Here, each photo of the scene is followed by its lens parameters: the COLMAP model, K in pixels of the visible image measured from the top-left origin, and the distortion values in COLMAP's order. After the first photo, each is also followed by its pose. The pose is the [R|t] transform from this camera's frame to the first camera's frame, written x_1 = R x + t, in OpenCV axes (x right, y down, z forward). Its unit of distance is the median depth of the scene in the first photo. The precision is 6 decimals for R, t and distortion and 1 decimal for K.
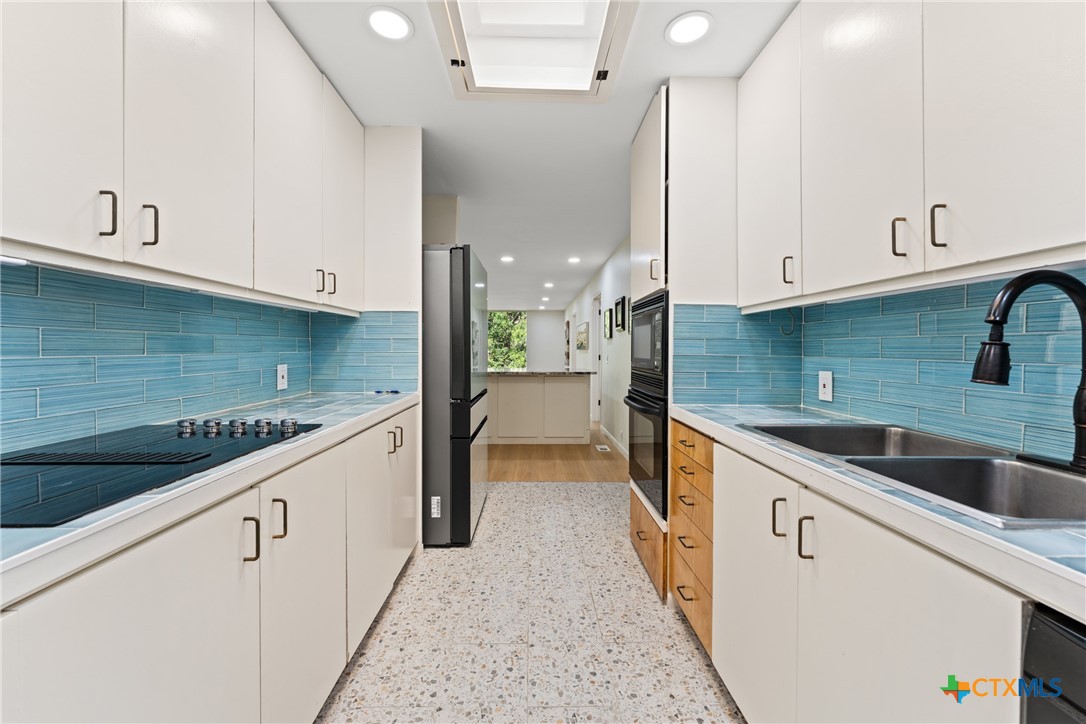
lens RADIAL K [[435.8, 0, 543.0], [0, 435.8, 352.9], [0, 0, 1]] dist [-0.000276, -0.000925]
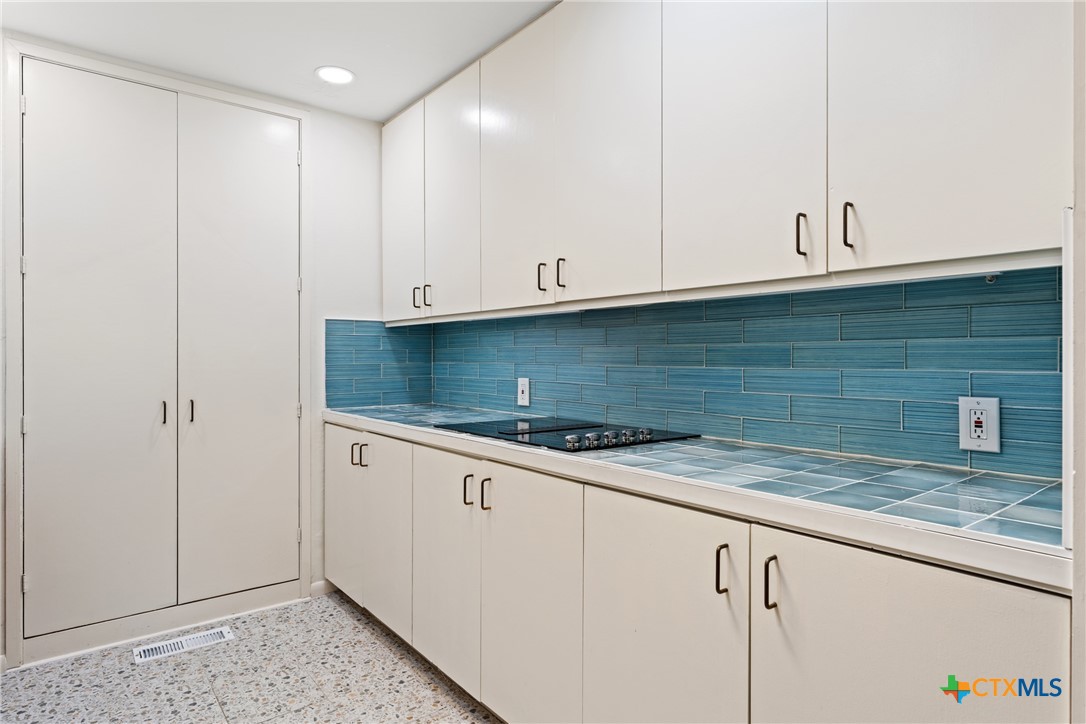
lens RADIAL K [[611.8, 0, 549.0], [0, 611.8, 357.6], [0, 0, 1]] dist [-0.001440, -0.000049]
pose [[-0.792993, 0.000143, -0.609231, 0.353467], [-0.007018, 0.999931, 0.009369, -0.040024], [0.609190, 0.011705, -0.792938, 2.740654]]
